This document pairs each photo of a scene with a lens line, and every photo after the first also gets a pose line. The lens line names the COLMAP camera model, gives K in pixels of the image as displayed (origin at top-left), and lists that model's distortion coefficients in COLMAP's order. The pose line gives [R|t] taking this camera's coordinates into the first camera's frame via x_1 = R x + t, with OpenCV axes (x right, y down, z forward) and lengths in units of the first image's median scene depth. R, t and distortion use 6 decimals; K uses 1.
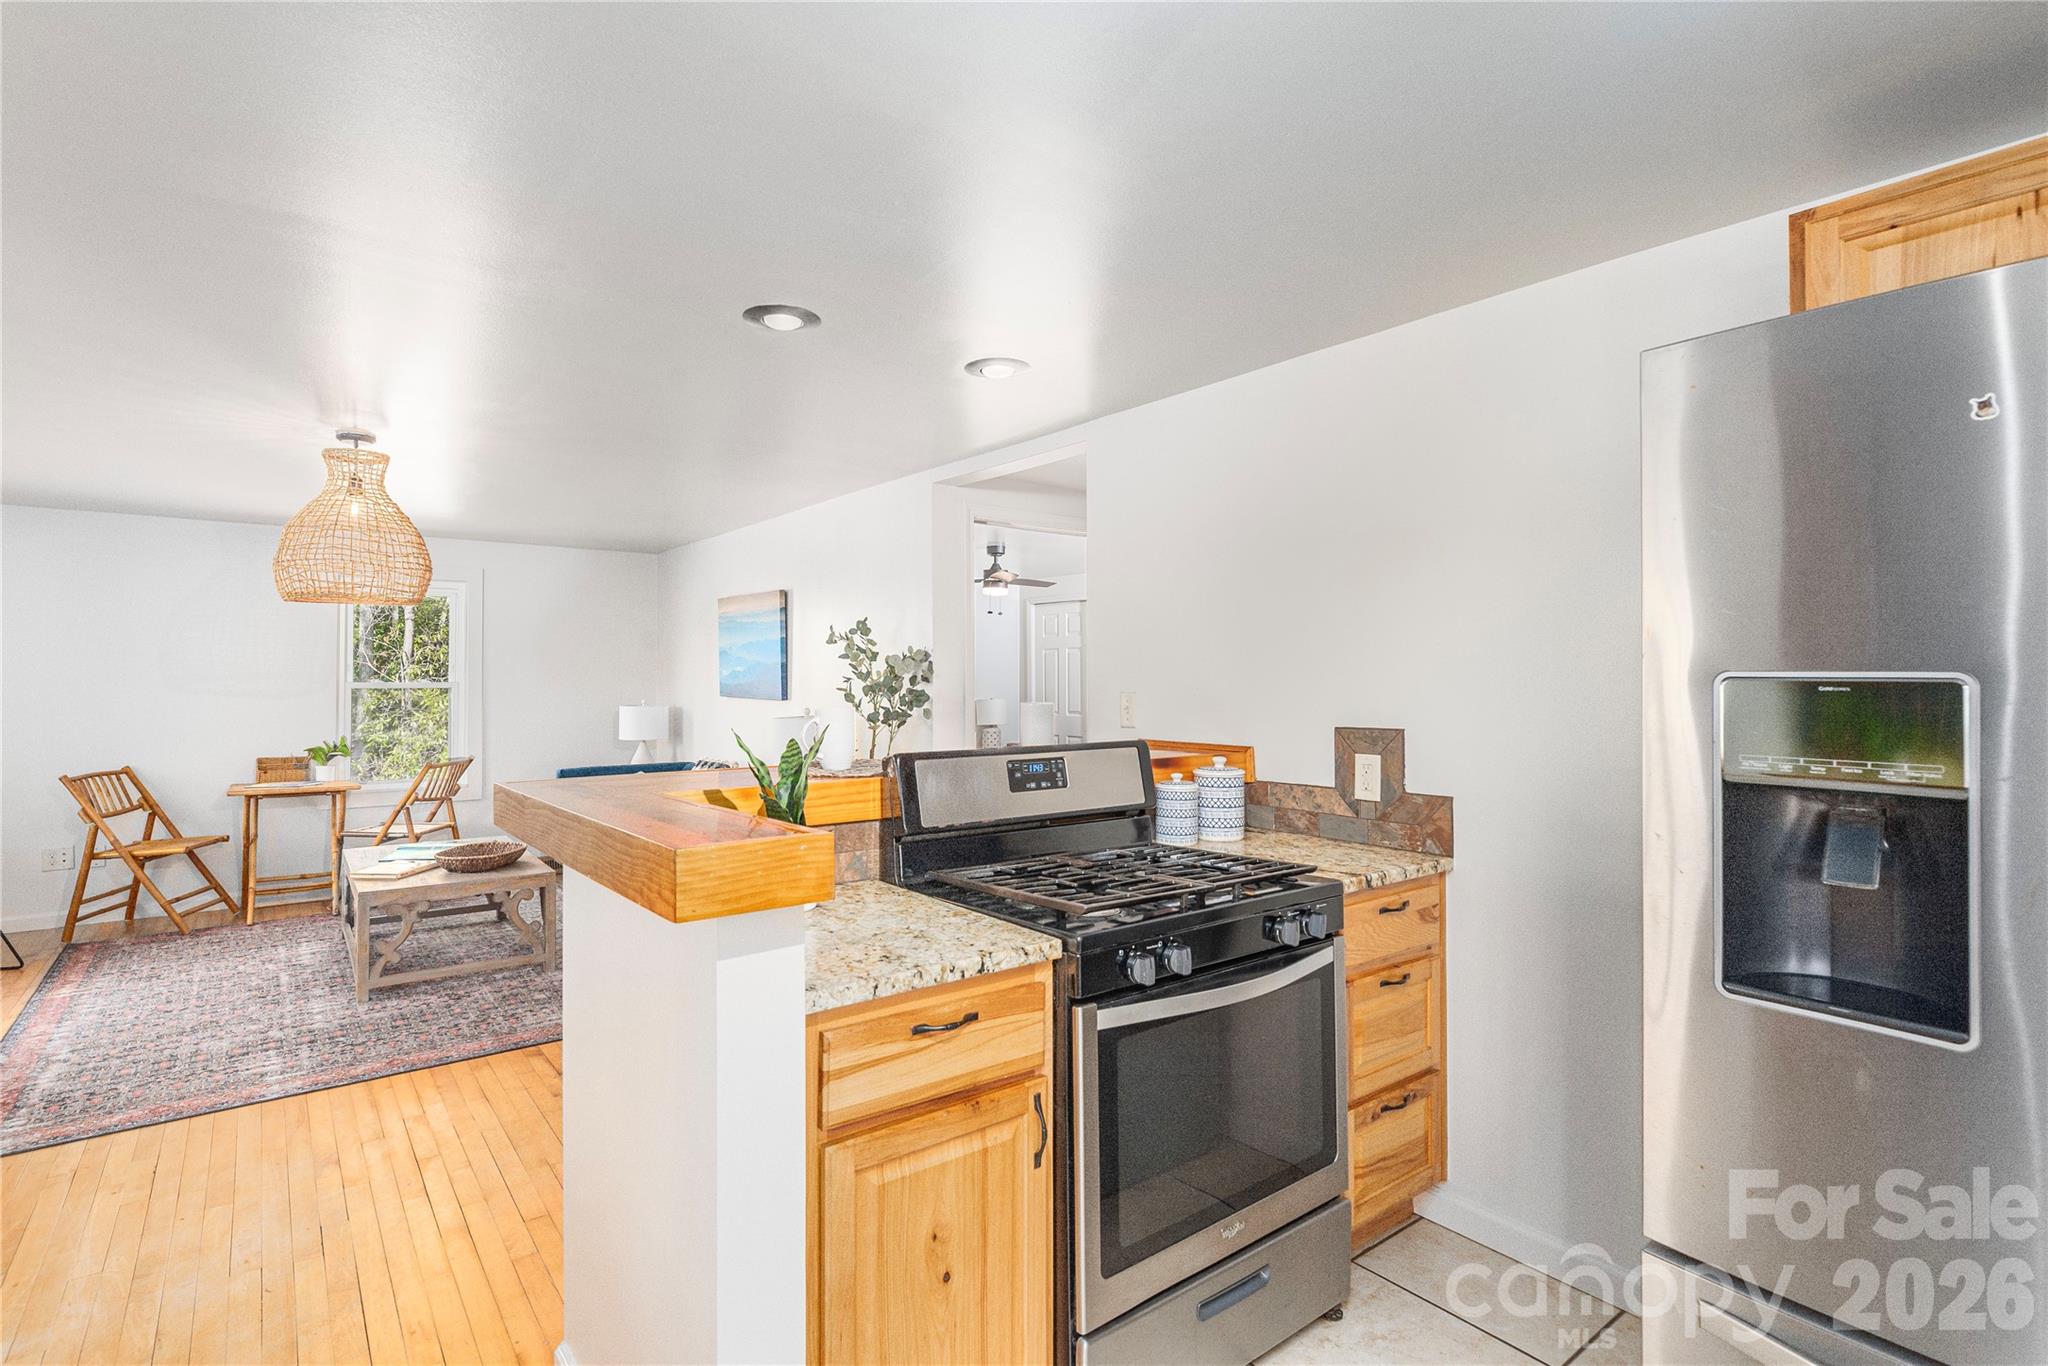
lens RADIAL K [[987.6, 0, 1019.9], [0, 987.6, 673.3], [0, 0, 1]] dist [0.000805, 0.000206]
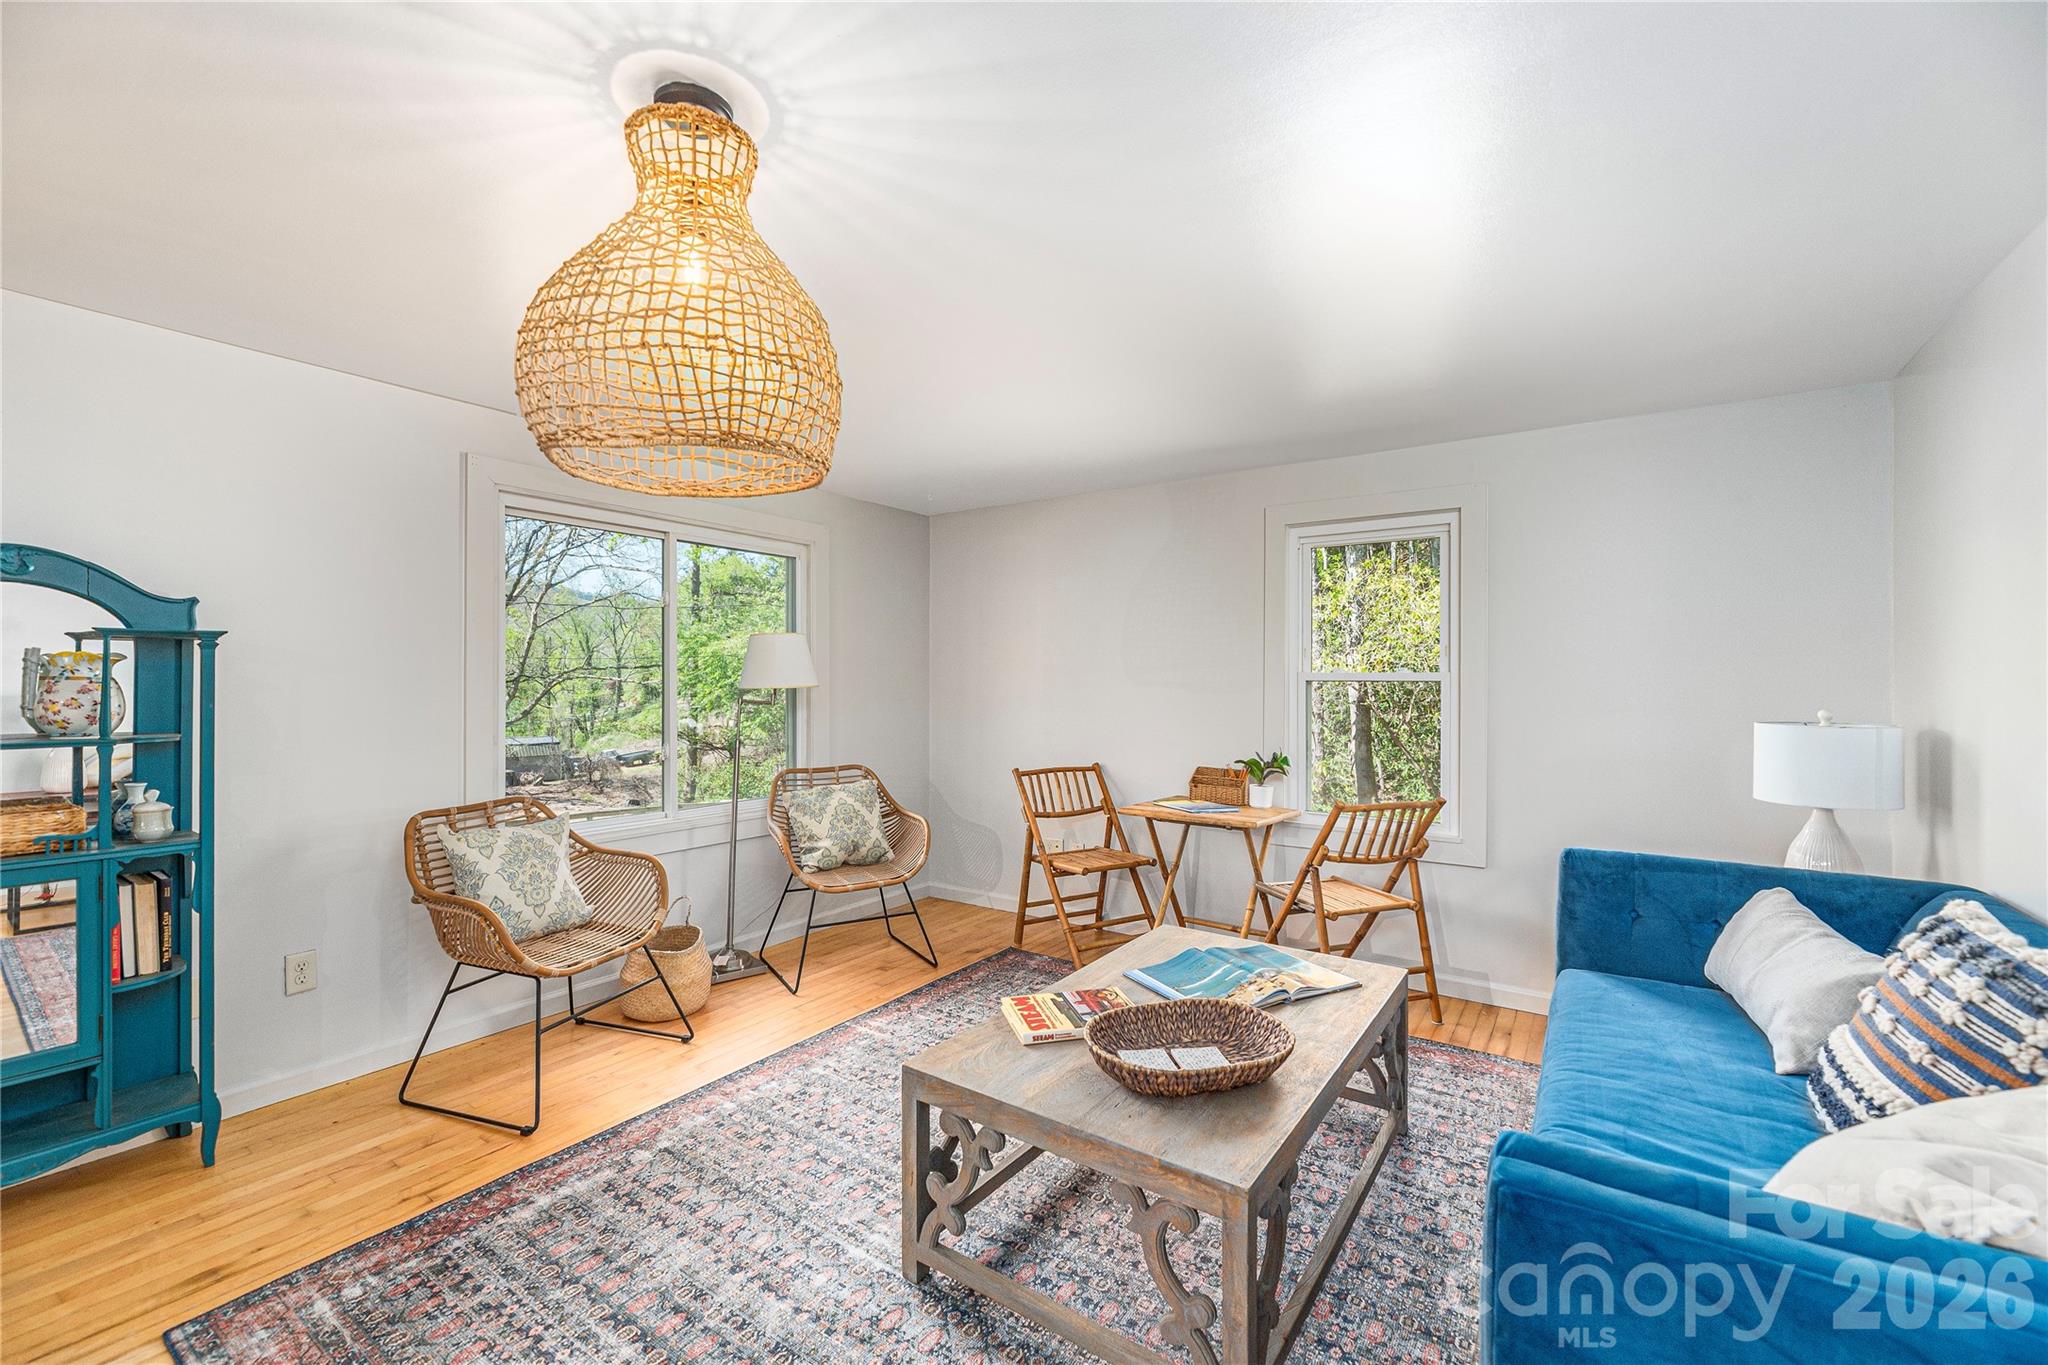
lens RADIAL K [[833.1, 0, 1020.0], [0, 833.1, 674.5], [0, 0, 1]] dist [-0.003447, -0.000254]
pose [[0.286751, -0.004977, -0.957992, -0.193579], [0.006064, 0.999976, -0.003380, 0.014499], [0.957986, -0.004840, 0.286774, 0.787558]]
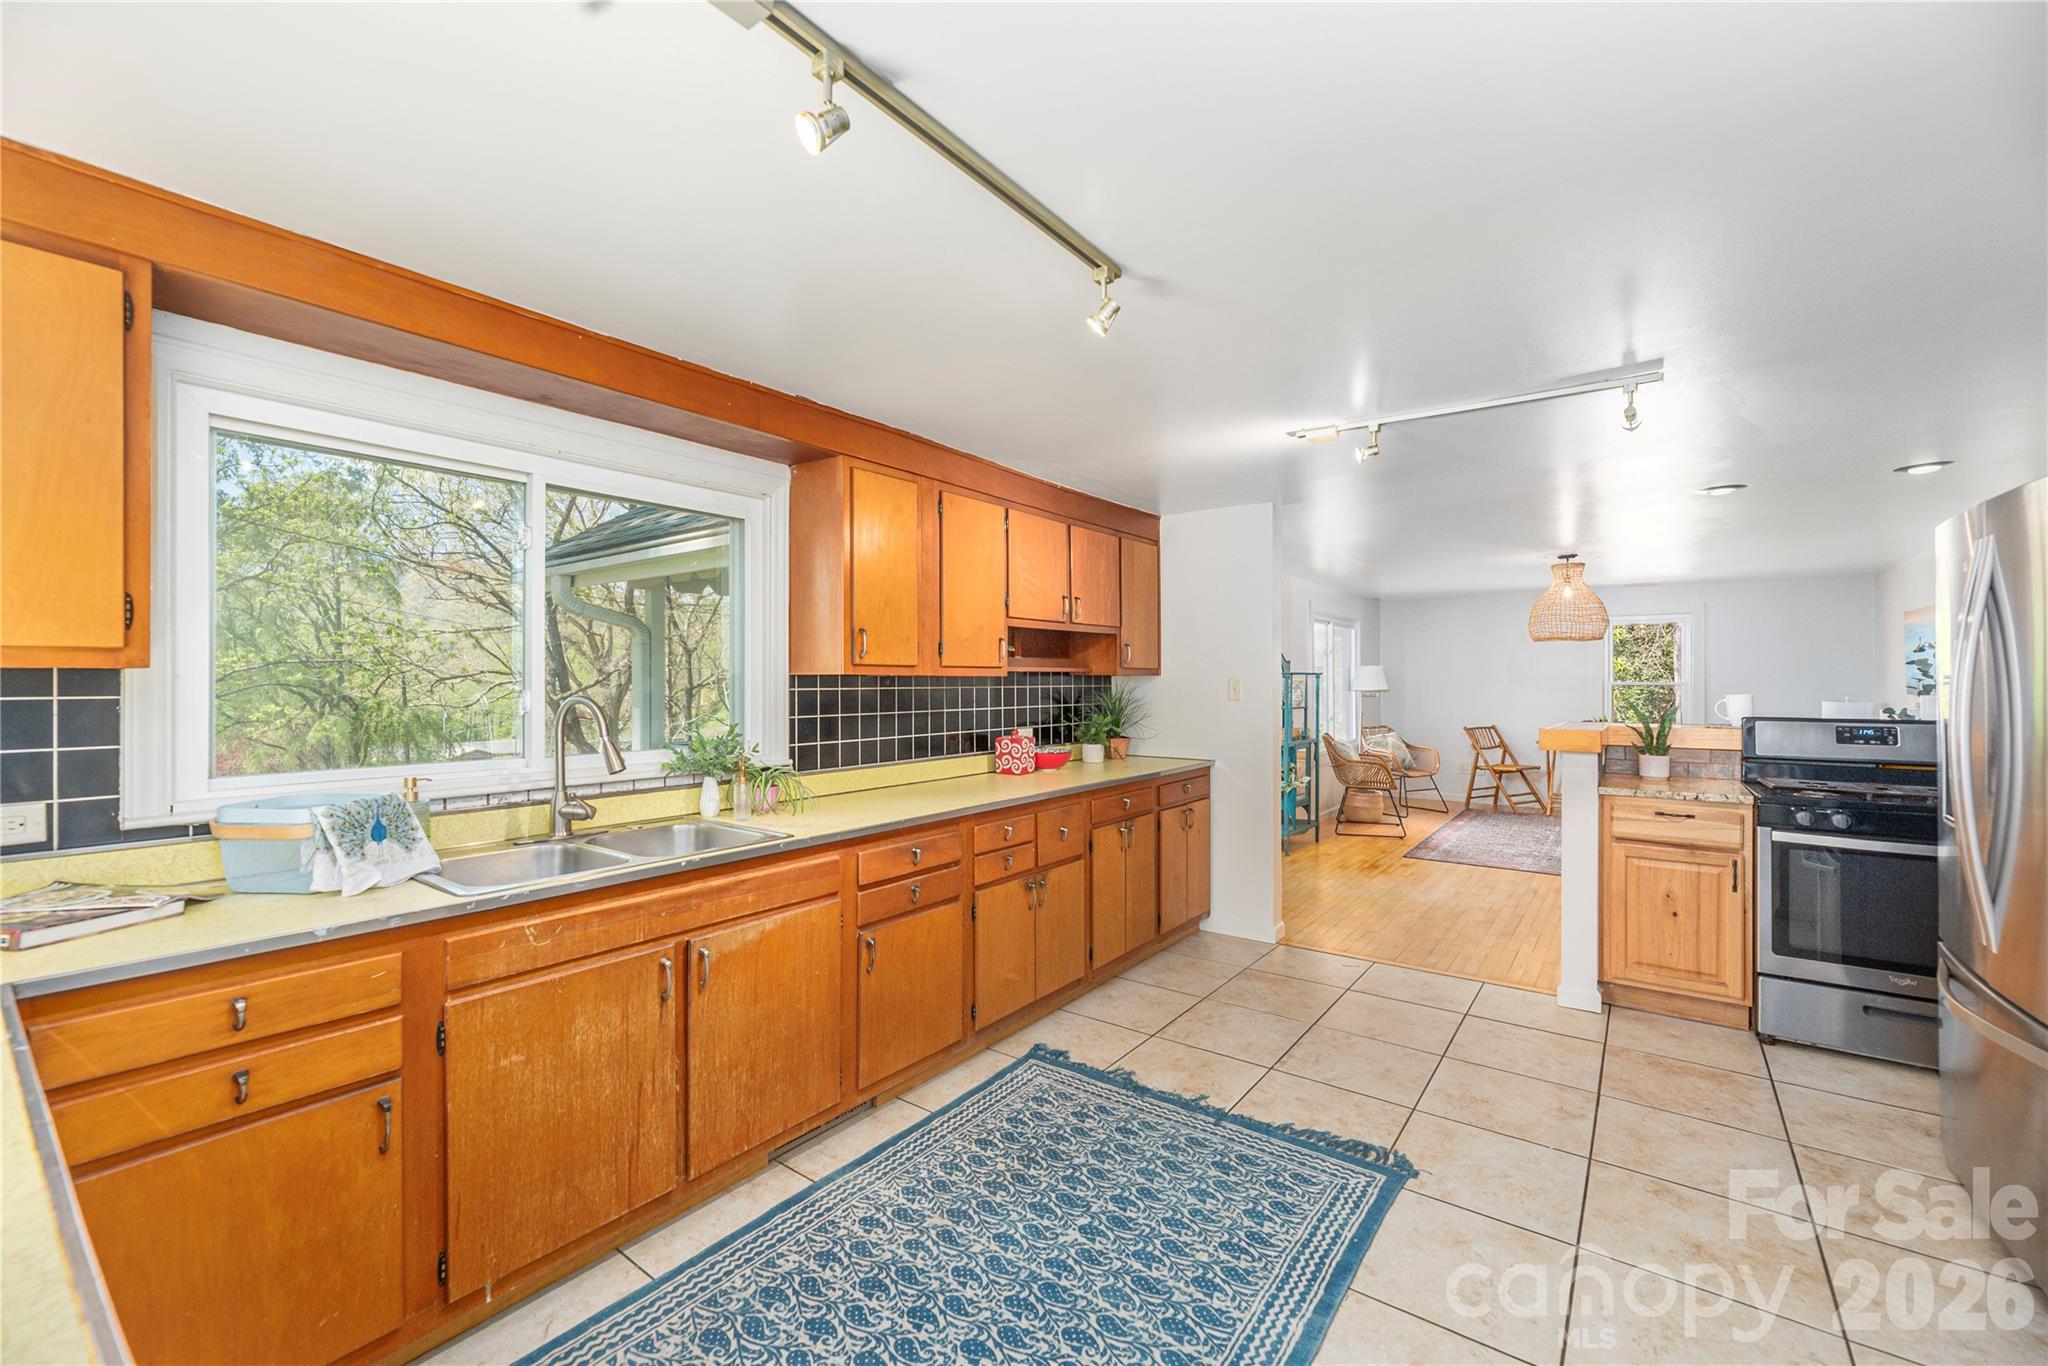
lens RADIAL K [[833.1, 0, 1026.7], [0, 833.1, 686.2], [0, 0, 1]] dist [-0.003447, -0.000254]
pose [[0.272023, 0.006519, -0.962269, 0.457748], [0.006687, 0.999940, 0.008665, -0.001918], [0.962268, -0.008792, 0.271963, -0.354718]]
